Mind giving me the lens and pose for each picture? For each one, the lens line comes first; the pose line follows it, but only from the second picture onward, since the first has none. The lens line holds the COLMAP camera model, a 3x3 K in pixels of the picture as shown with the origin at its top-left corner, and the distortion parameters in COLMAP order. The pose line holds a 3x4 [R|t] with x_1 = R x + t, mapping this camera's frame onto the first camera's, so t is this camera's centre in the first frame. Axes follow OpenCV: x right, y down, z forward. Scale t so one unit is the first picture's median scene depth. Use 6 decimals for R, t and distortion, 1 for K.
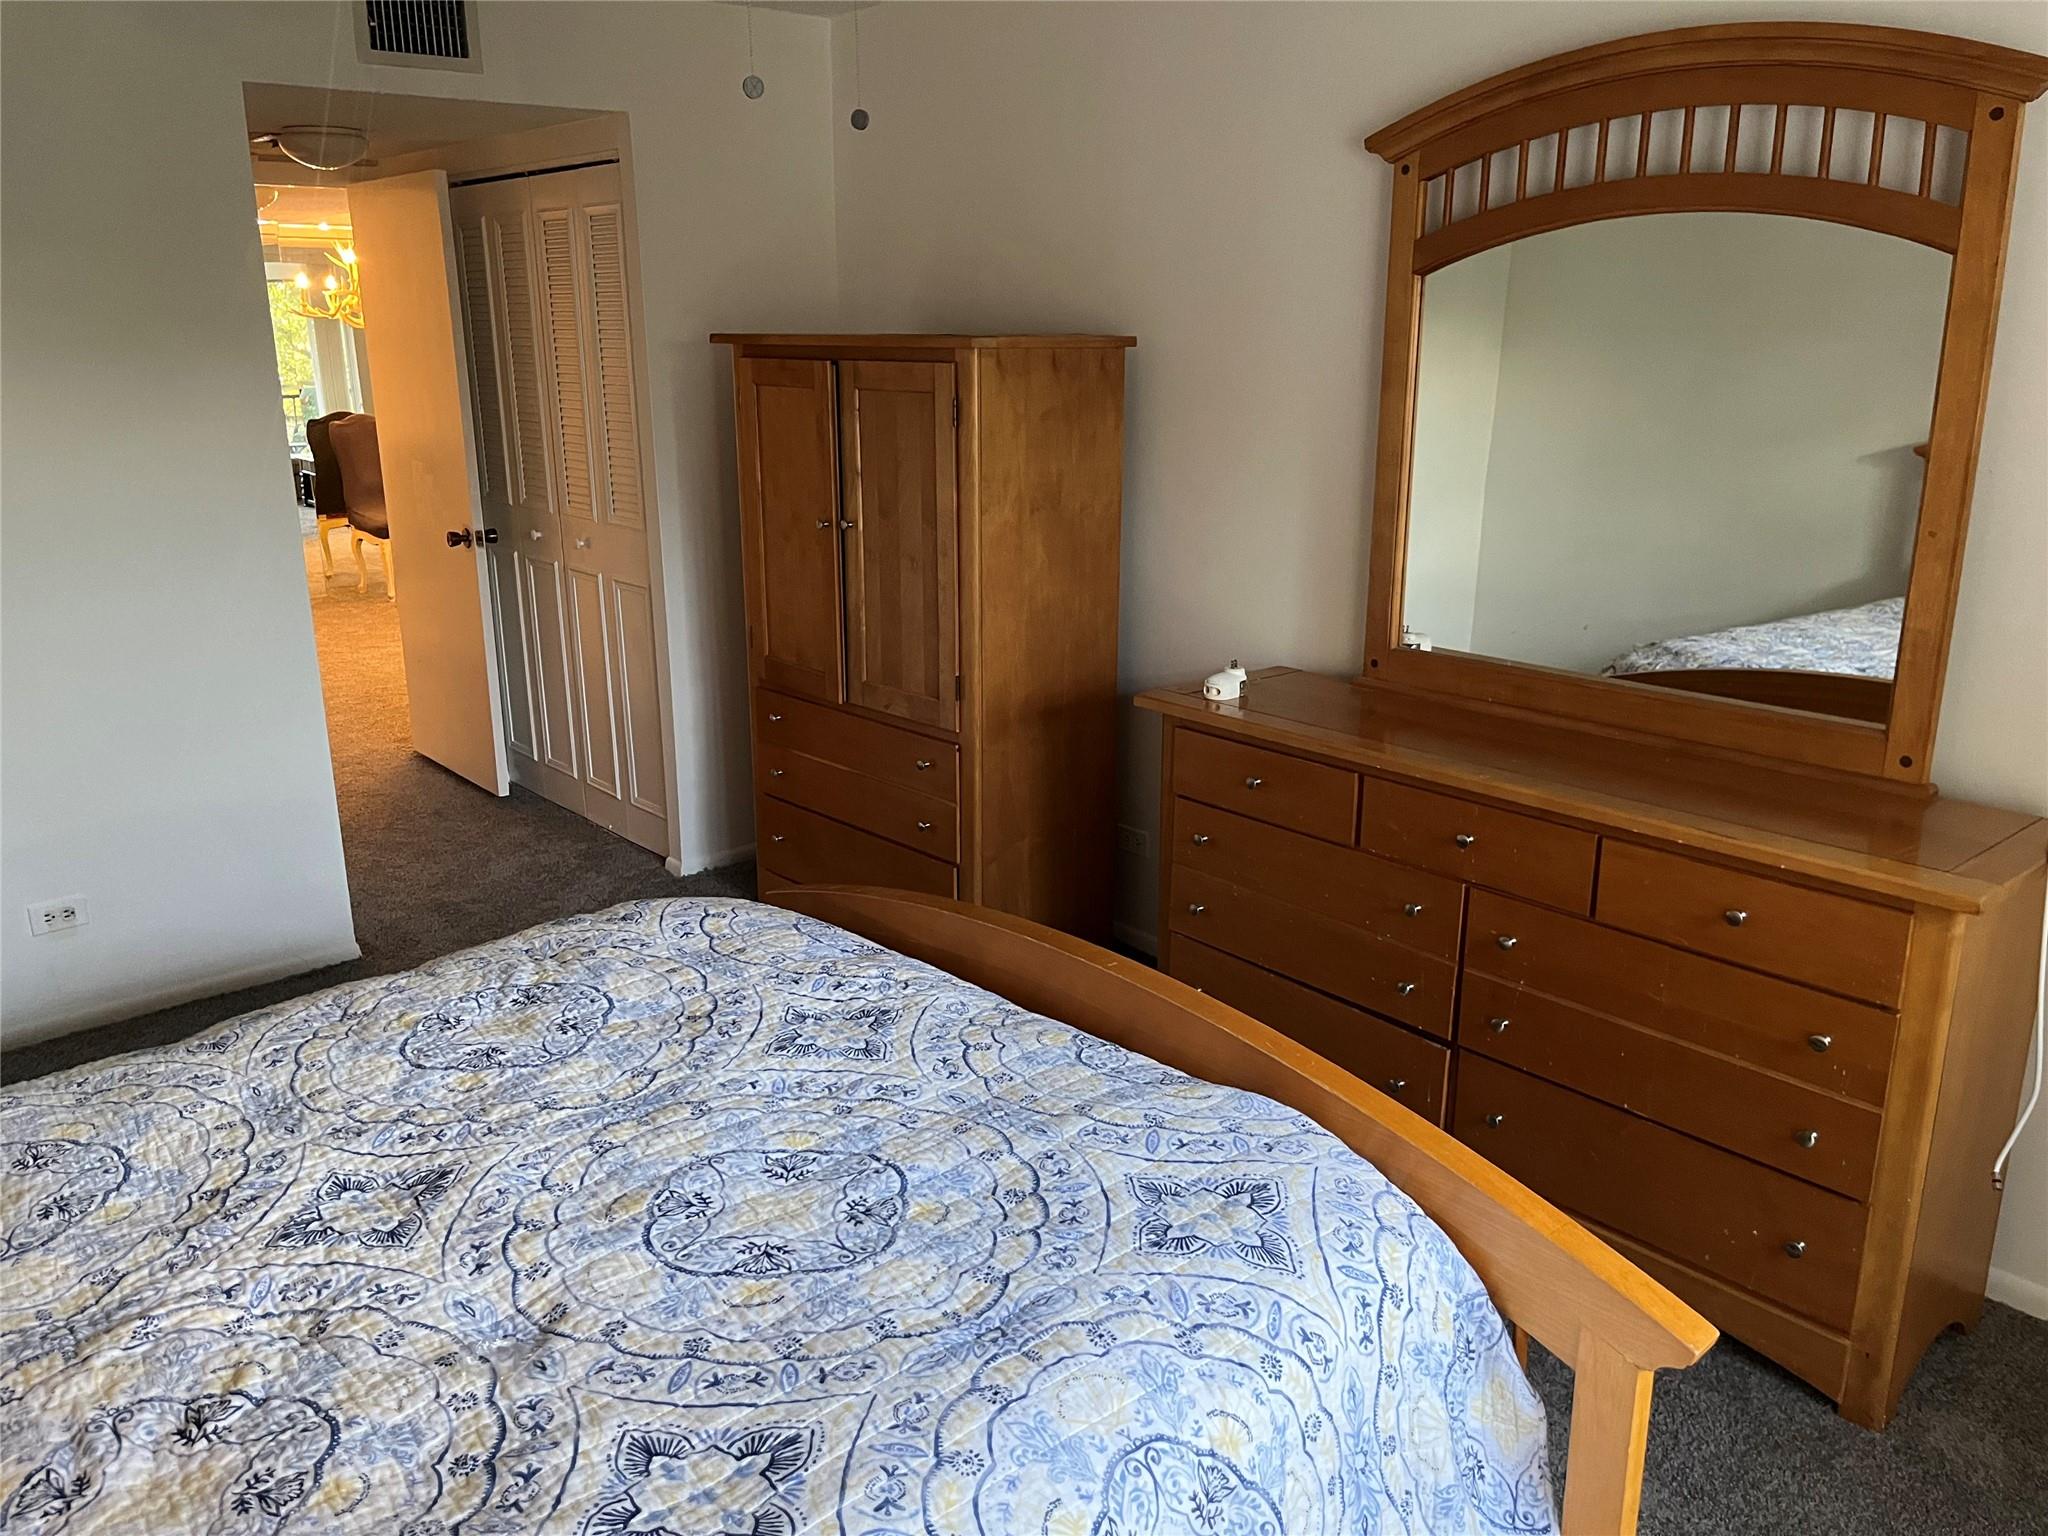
lens RADIAL K [[1557.7, 0, 1031.1], [0, 1557.7, 771.6], [0, 0, 1]] dist [0.059960, -0.080586]
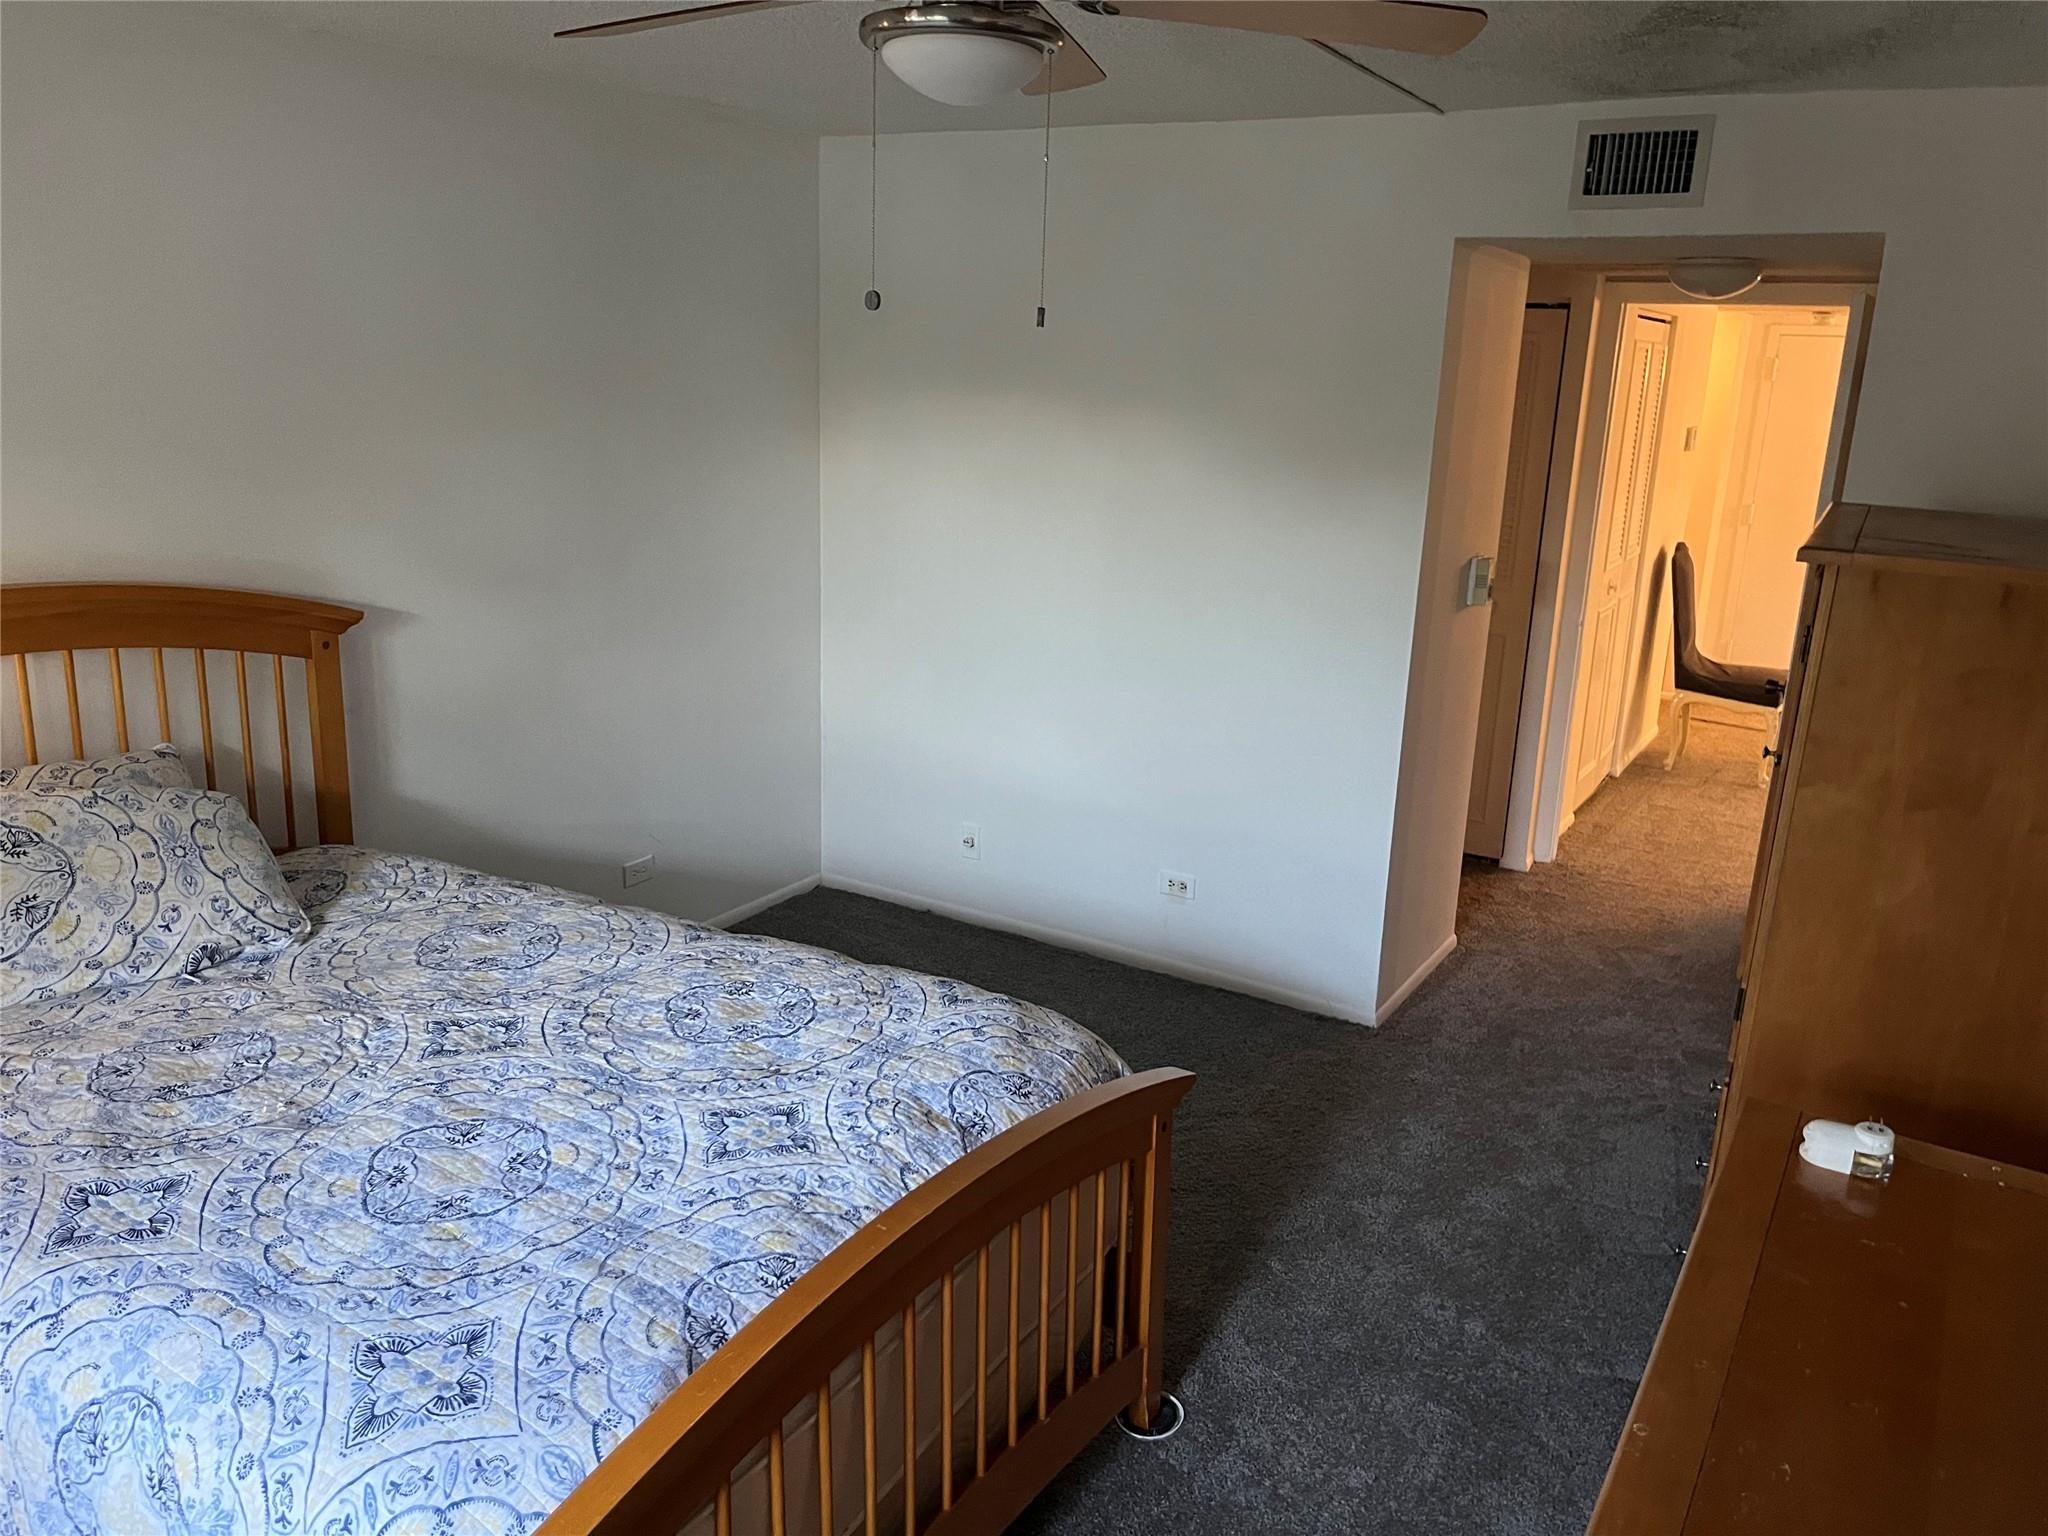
lens RADIAL K [[1557.7, 0, 1036.5], [0, 1557.7, 758.4], [0, 0, 1]] dist [0.059960, -0.080586]
pose [[0.304530, 0.260059, -0.916314, 1.100673], [-0.300919, 0.939004, 0.166491, -0.407016], [0.903720, 0.225035, 0.364212, 0.888441]]
